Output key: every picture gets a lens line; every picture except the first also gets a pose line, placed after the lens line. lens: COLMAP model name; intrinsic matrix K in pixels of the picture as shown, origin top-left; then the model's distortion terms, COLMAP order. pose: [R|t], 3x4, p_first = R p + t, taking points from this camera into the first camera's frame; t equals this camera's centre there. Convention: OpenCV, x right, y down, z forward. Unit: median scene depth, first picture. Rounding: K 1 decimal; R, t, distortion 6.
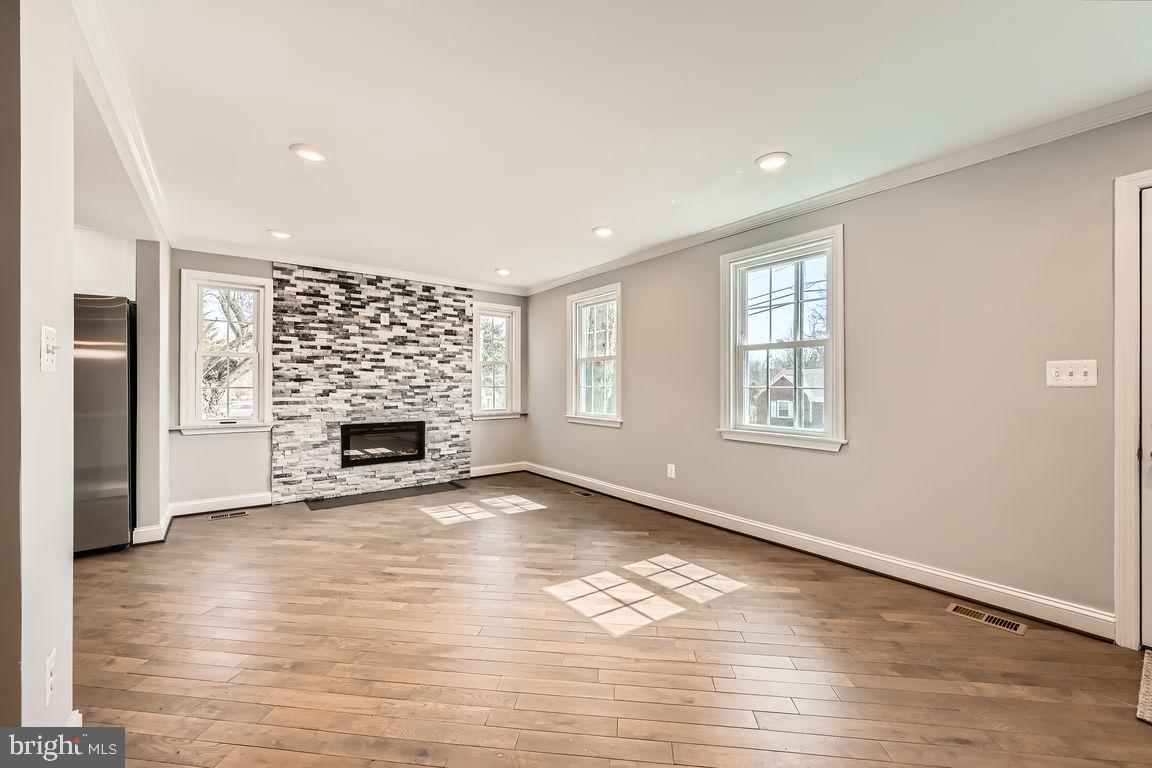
lens RADIAL K [[457.8, 0, 573.4], [0, 457.8, 384.6], [0, 0, 1]] dist [-0.001072, 0.000328]
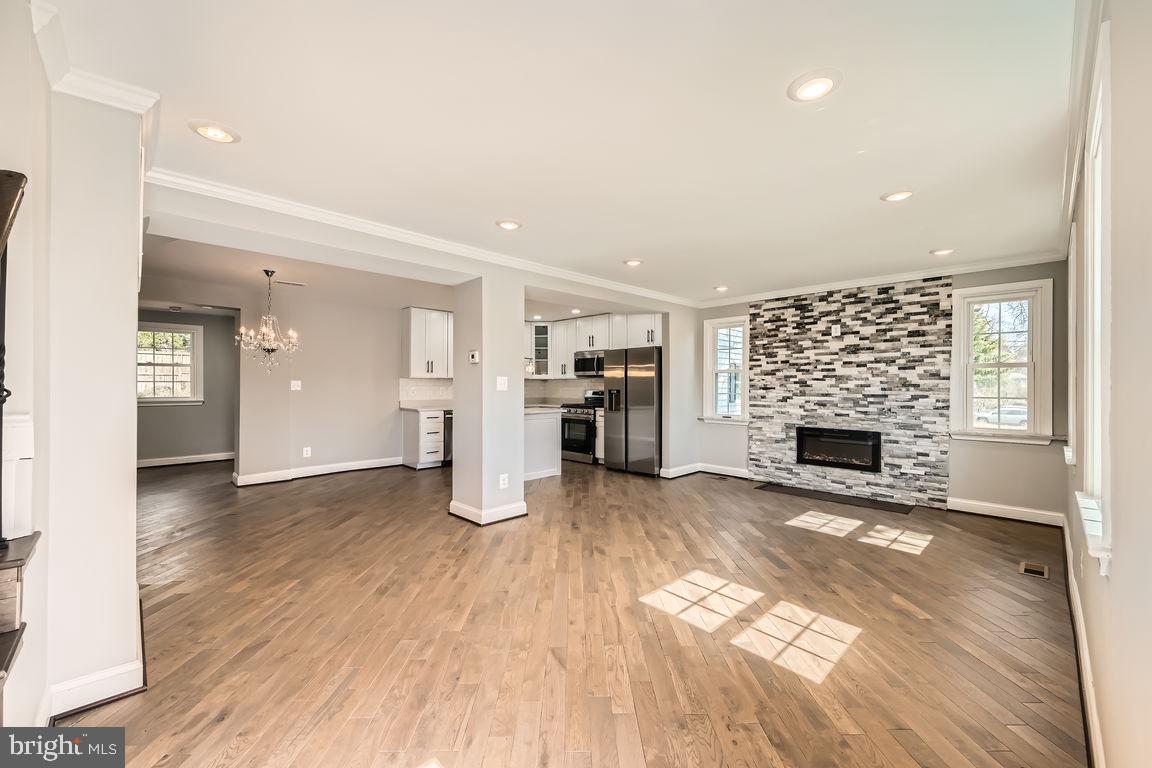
lens RADIAL K [[457.8, 0, 573.4], [0, 457.8, 384.6], [0, 0, 1]] dist [-0.001072, 0.000328]
pose [[0.110514, -0.000494, -0.993874, 0.572449], [0.000313, 1.000000, -0.000462, -0.018871], [0.993875, -0.000260, 0.110514, 0.288141]]
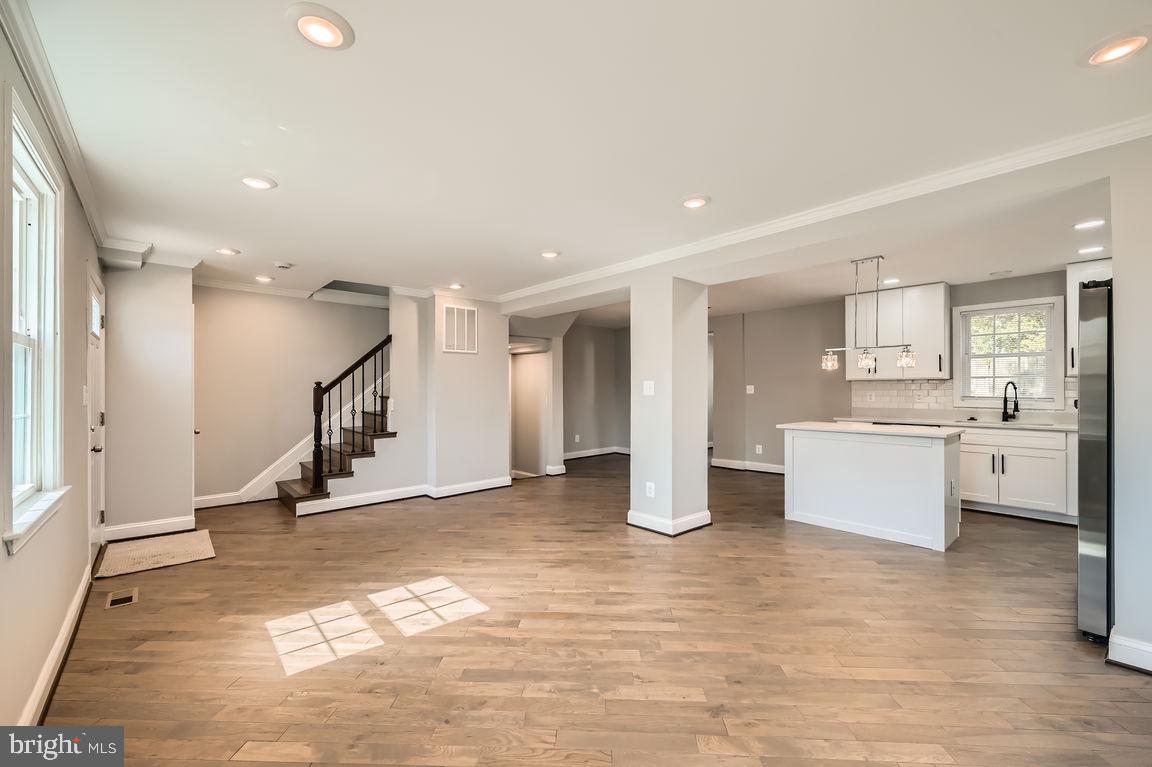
lens RADIAL K [[457.8, 0, 573.4], [0, 457.8, 384.1], [0, 0, 1]] dist [-0.001072, 0.000328]
pose [[-0.997162, -0.000720, -0.075278, -0.092866], [-0.000029, 0.999958, -0.009171, -0.021051], [0.075282, -0.009143, -0.997120, 1.069433]]
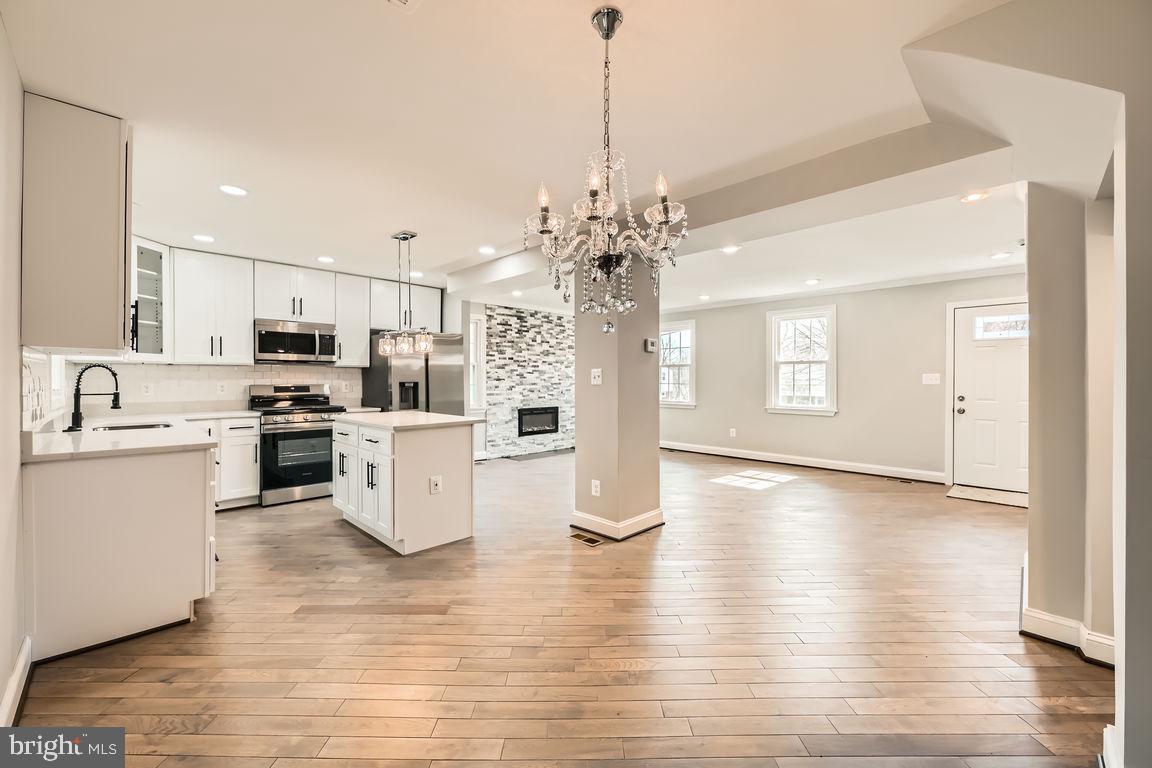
lens RADIAL K [[457.8, 0, 573.4], [0, 457.8, 384.6], [0, 0, 1]] dist [-0.001072, 0.000328]
pose [[0.991479, -0.002213, 0.130245, -0.501373], [0.000628, 0.999925, 0.012211, -0.011221], [-0.130262, -0.012025, 0.991407, -0.522567]]
